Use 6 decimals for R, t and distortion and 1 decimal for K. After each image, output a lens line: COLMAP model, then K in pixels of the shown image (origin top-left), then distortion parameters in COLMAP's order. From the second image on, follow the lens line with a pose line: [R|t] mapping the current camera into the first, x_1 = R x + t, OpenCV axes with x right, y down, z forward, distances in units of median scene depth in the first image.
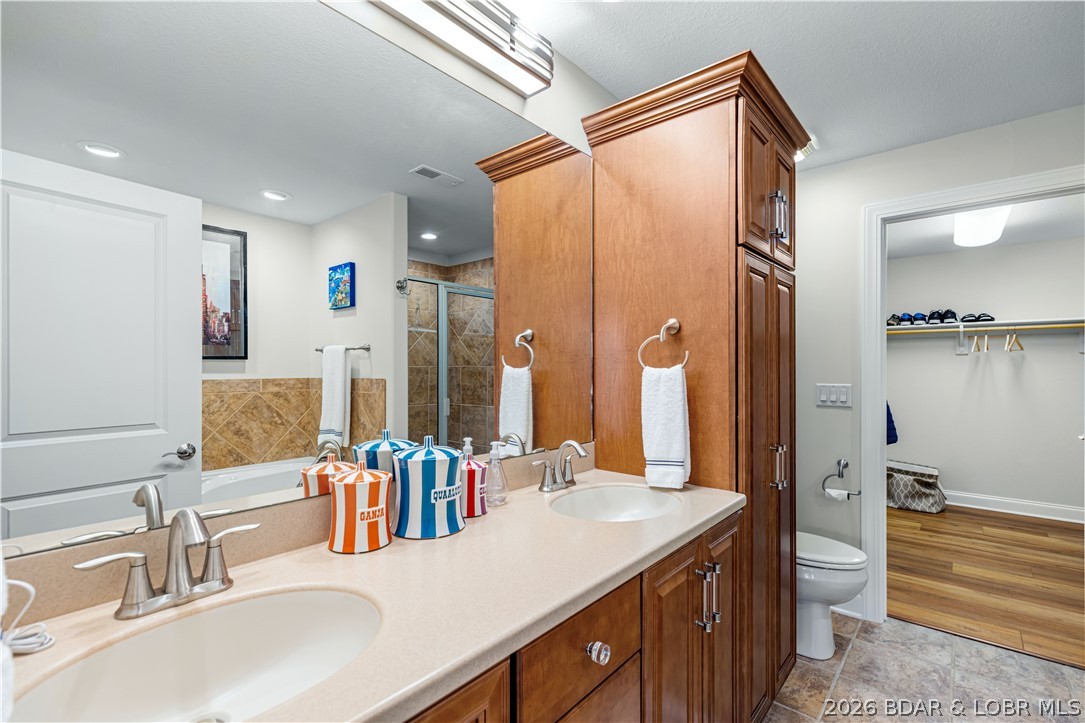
lens RADIAL K [[490.6, 0, 548.4], [0, 490.6, 359.5], [0, 0, 1]] dist [0.009649, -0.001673]
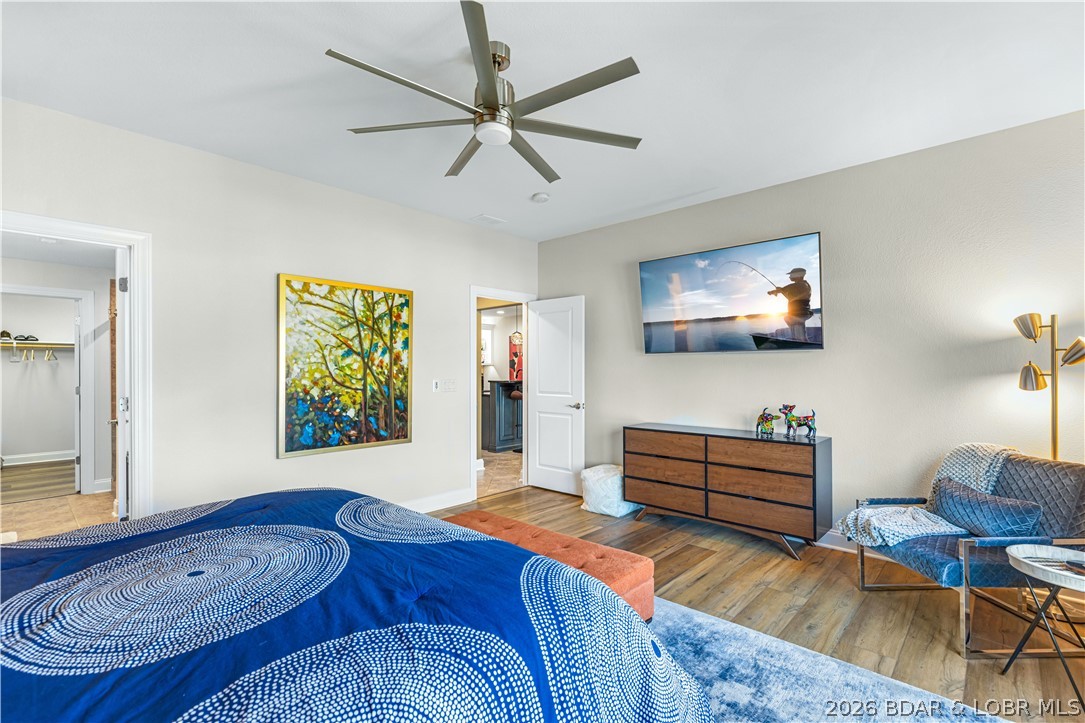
lens RADIAL K [[490.6, 0, 545.8], [0, 490.6, 368.4], [0, 0, 1]] dist [0.009649, -0.001673]
pose [[0.045910, -0.008162, 0.998912, -0.598771], [-0.013312, 0.999873, 0.008782, -0.027151], [-0.998857, -0.013701, 0.045795, -0.690021]]
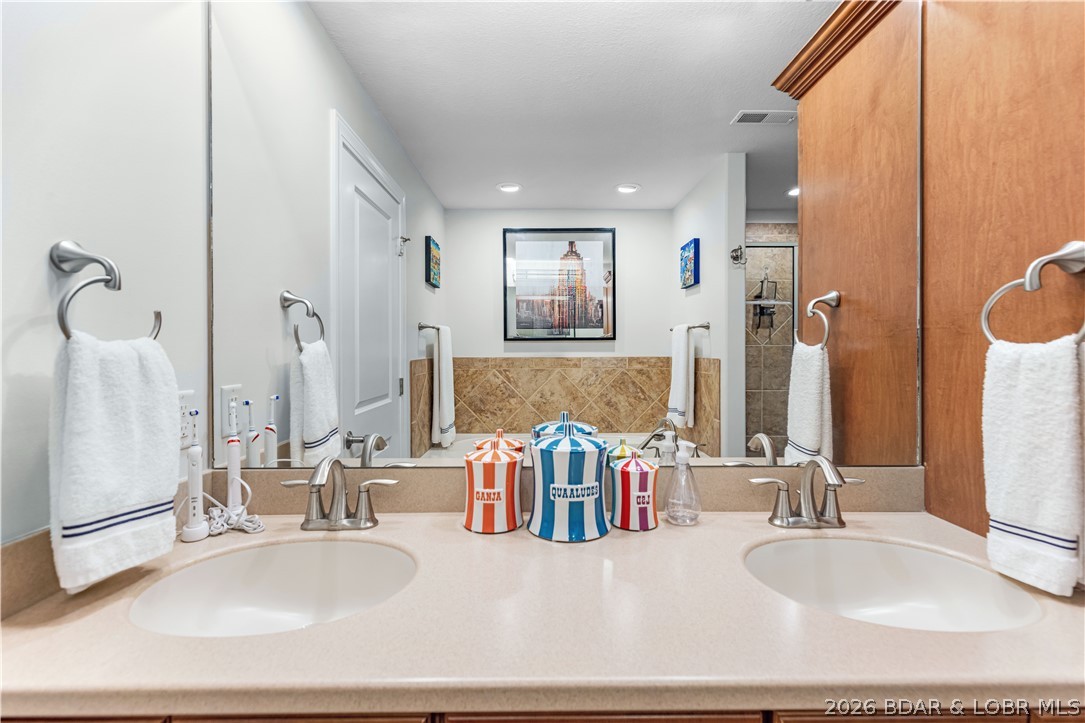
lens RADIAL K [[490.6, 0, 546.1], [0, 490.6, 344.0], [0, 0, 1]] dist [0.009649, -0.001673]
pose [[0.651985, -0.008903, -0.758180, 0.236901], [0.015989, 0.999870, 0.002009, 0.007369], [0.758064, -0.013432, 0.652042, 0.238099]]
